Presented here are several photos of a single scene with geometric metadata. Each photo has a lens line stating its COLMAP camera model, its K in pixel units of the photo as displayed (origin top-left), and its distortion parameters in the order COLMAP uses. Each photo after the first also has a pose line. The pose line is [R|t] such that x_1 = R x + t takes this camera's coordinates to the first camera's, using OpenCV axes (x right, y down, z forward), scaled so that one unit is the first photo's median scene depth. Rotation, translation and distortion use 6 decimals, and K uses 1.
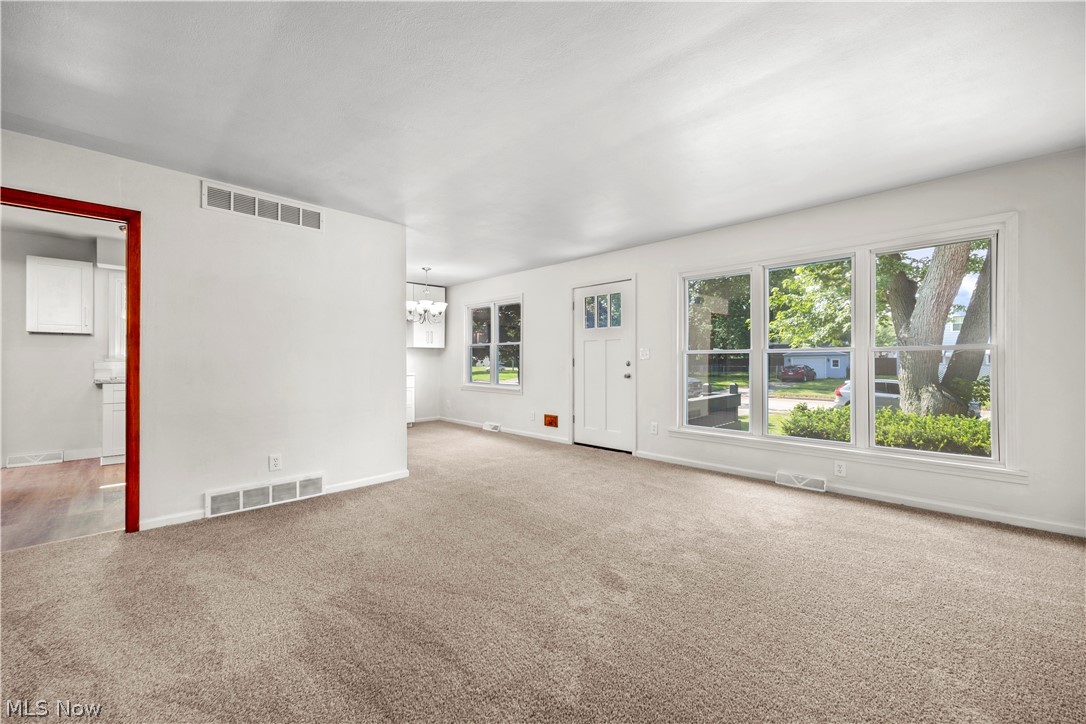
lens RADIAL K [[439.3, 0, 545.6], [0, 439.3, 360.1], [0, 0, 1]] dist [0.003053, -0.000235]
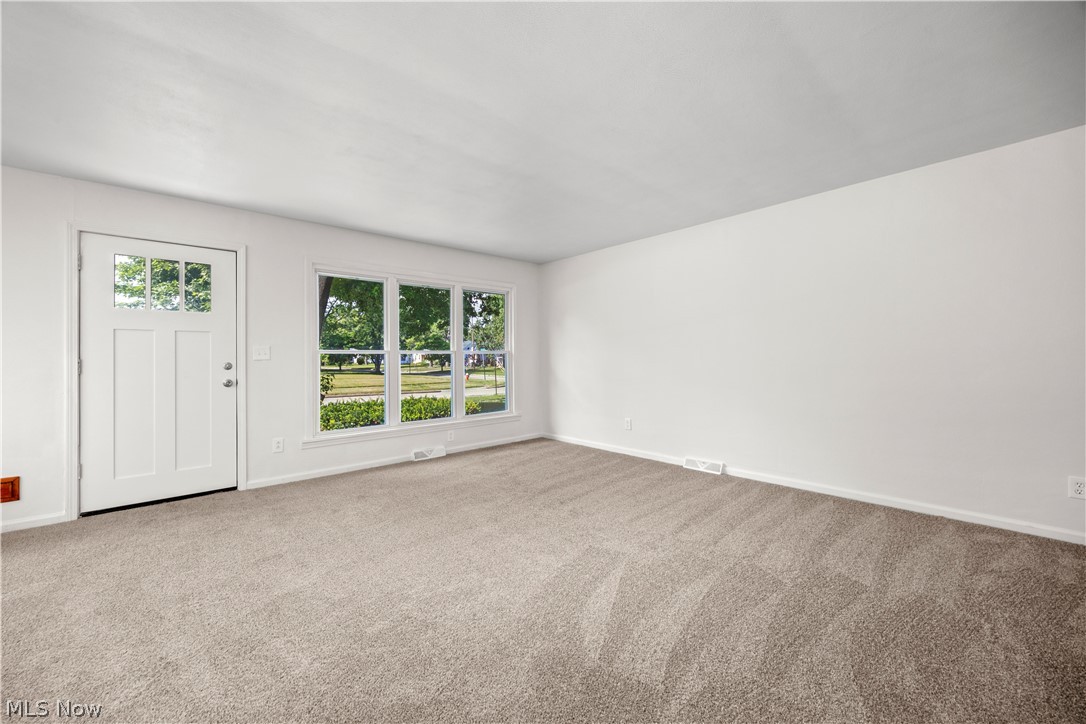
lens RADIAL K [[416.4, 0, 537.7], [0, 416.4, 358.5], [0, 0, 1]] dist [0.000779, 0.000132]
pose [[0.061805, -0.001009, 0.998088, -0.492456], [0.006677, 0.999978, 0.000597, -0.001999], [-0.998066, 0.006628, 0.061810, 0.477236]]
